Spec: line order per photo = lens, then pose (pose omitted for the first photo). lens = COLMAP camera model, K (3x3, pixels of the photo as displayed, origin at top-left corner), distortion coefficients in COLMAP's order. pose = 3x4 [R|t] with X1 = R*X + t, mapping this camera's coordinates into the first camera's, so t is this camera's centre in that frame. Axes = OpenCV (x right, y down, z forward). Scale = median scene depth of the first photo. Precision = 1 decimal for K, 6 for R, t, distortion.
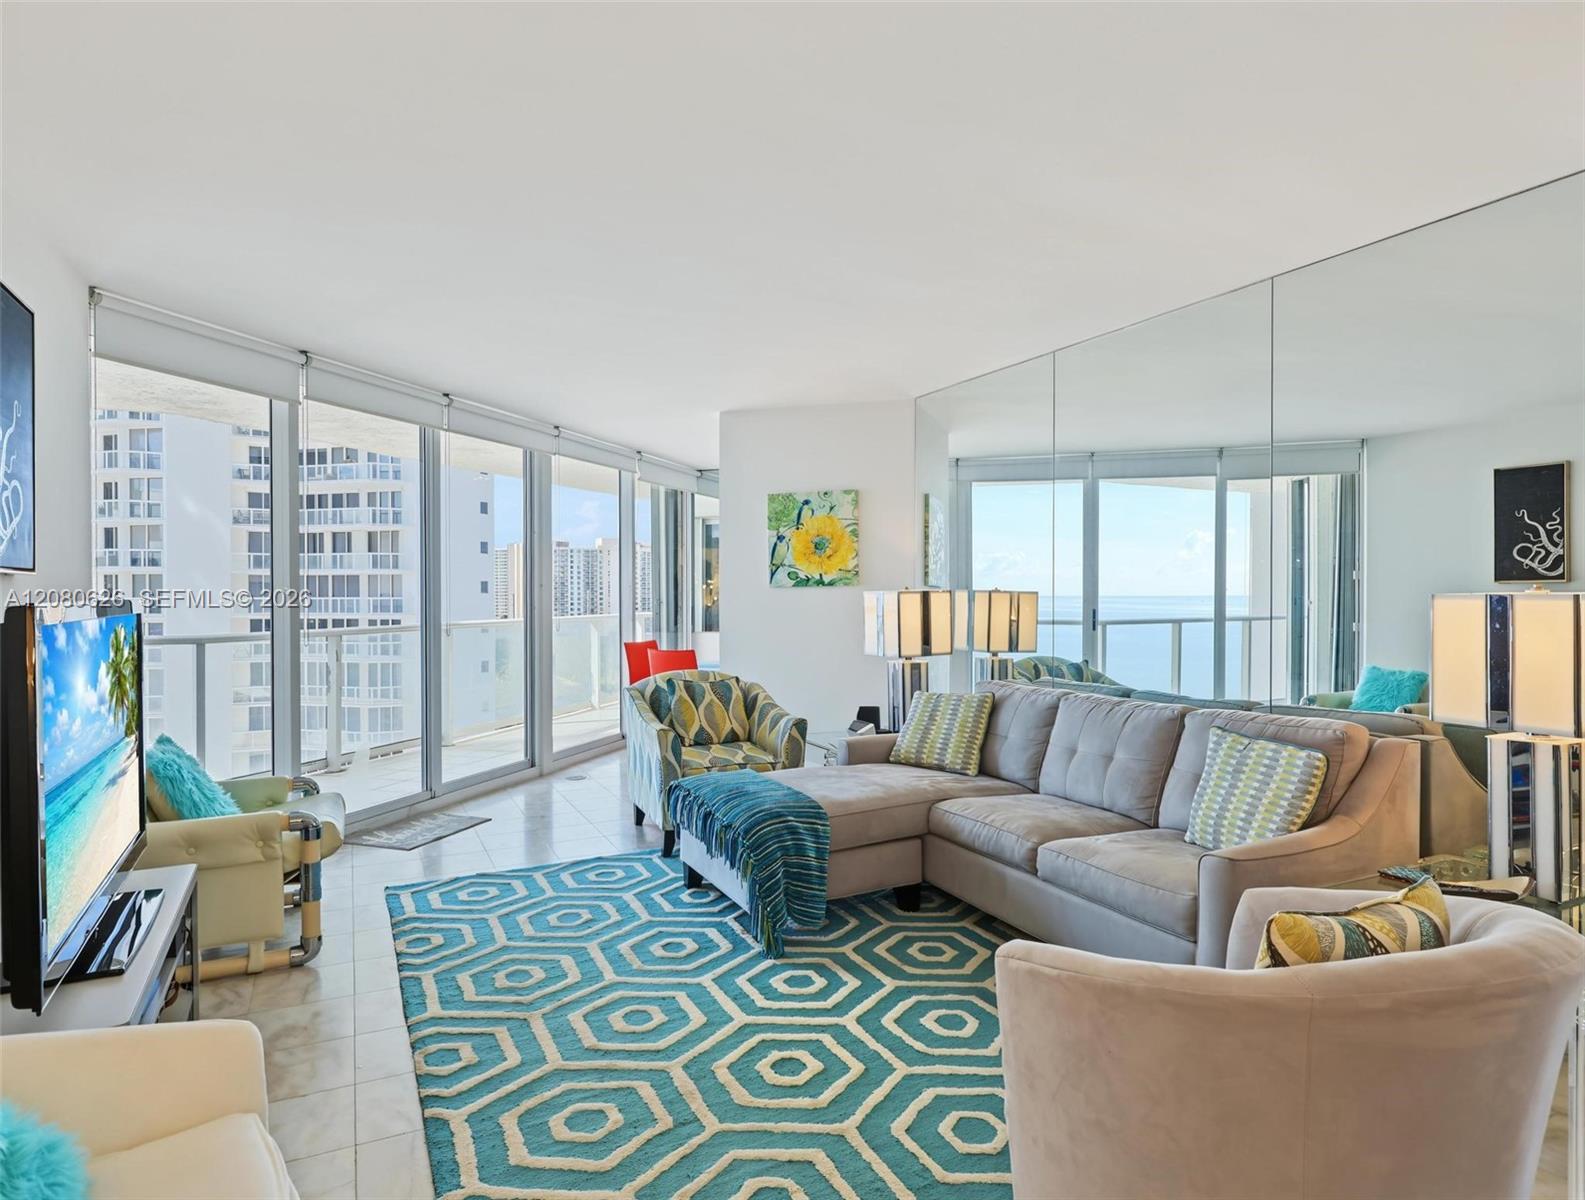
lens RADIAL K [[911.7, 0, 796.3], [0, 911.7, 598.5], [0, 0, 1]] dist [0.001058, 0.000289]
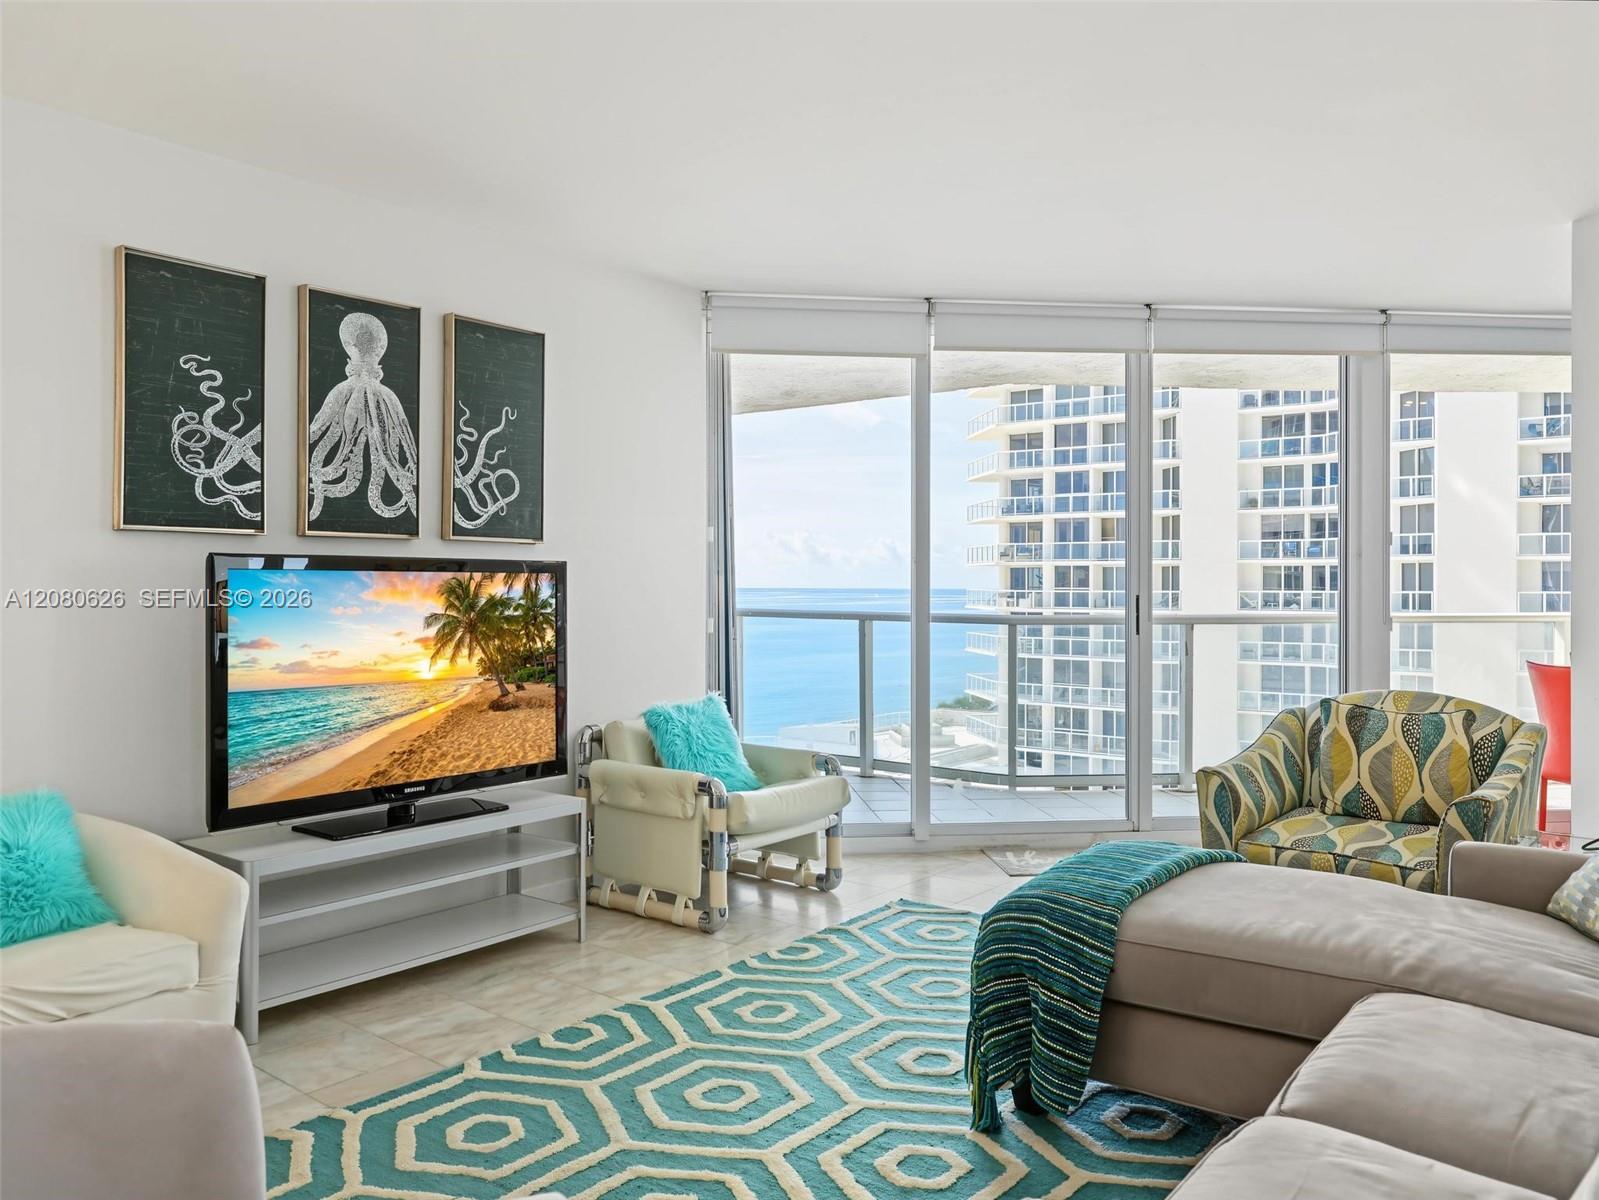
lens RADIAL K [[1171.9, 0, 799.4], [0, 1171.9, 590.5], [0, 0, 1]] dist [0.002323, 0.001313]
pose [[0.414632, 0.003706, -0.909982, 0.415368], [-0.007070, 0.999975, 0.000851, 0.017317], [0.909962, 0.006081, 0.414648, 0.354206]]
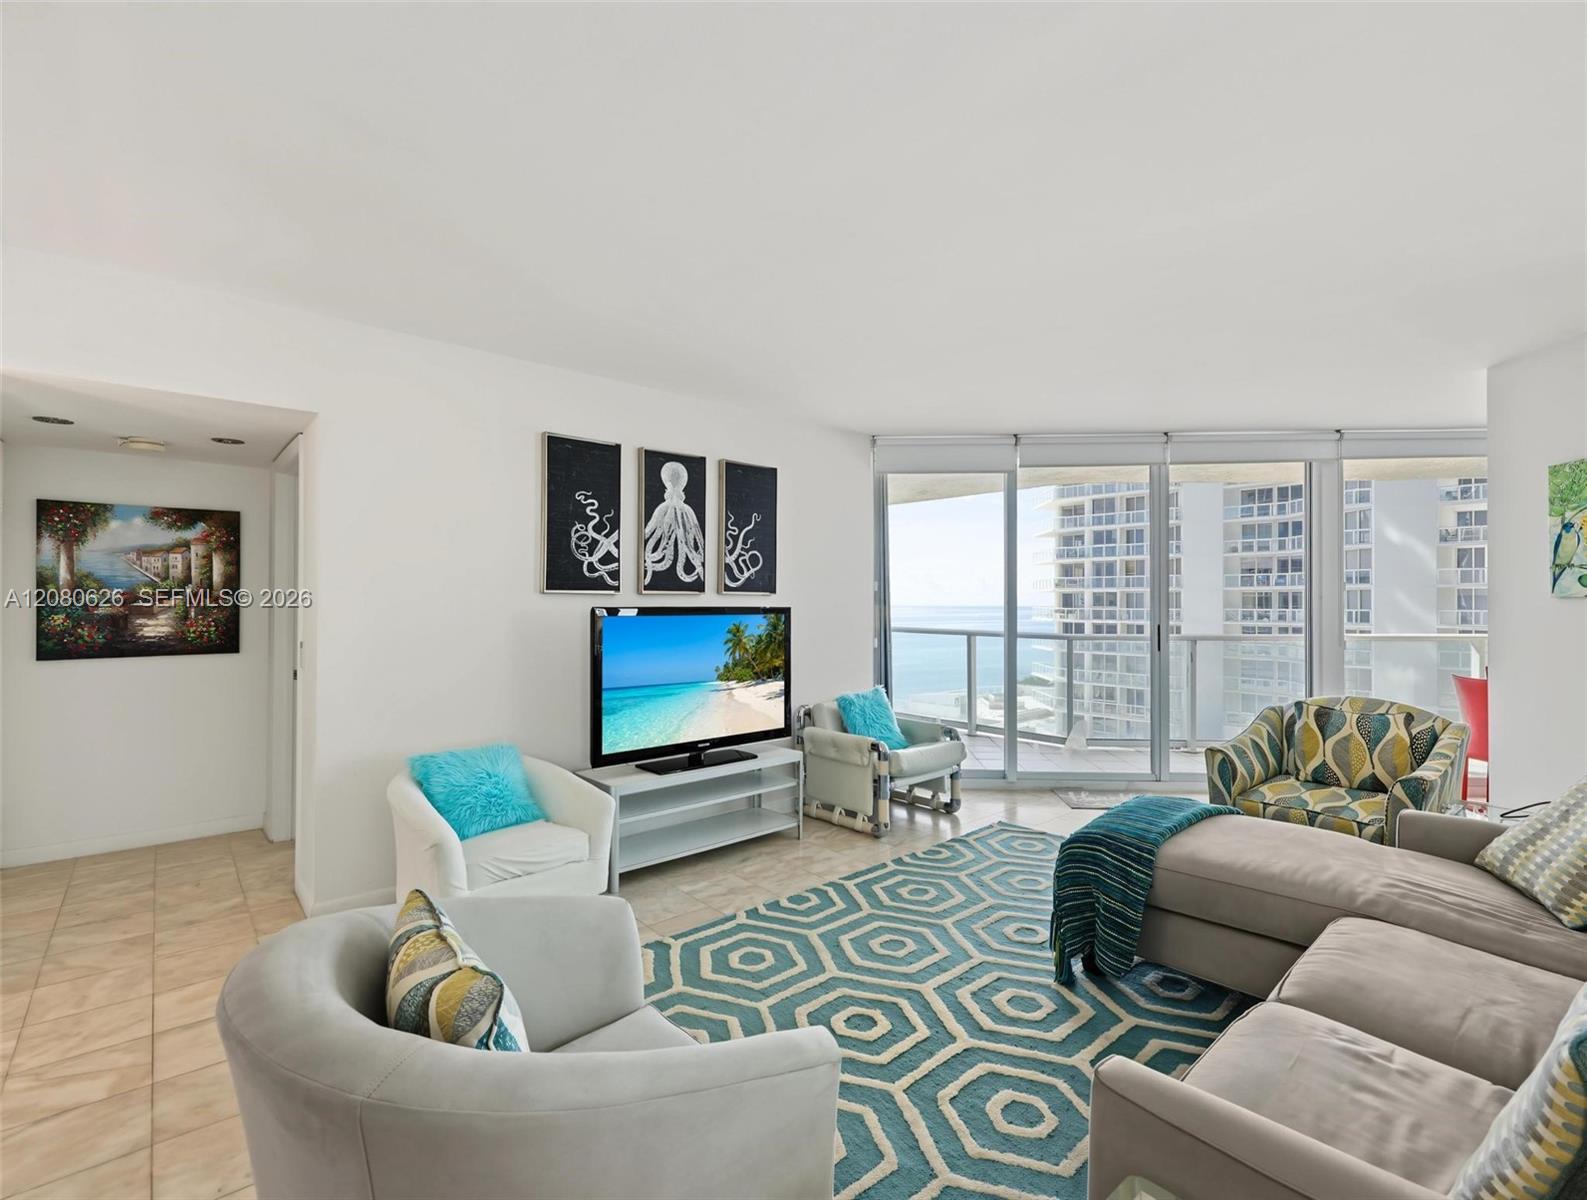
lens RADIAL K [[733.2, 0, 797.2], [0, 733.2, 601.7], [0, 0, 1]] dist [0.000174, 0.000347]
pose [[0.256504, -0.003351, -0.966537, 0.420232], [-0.007533, 0.999957, -0.005466, -0.002503], [0.966514, 0.008683, 0.256468, 0.336249]]
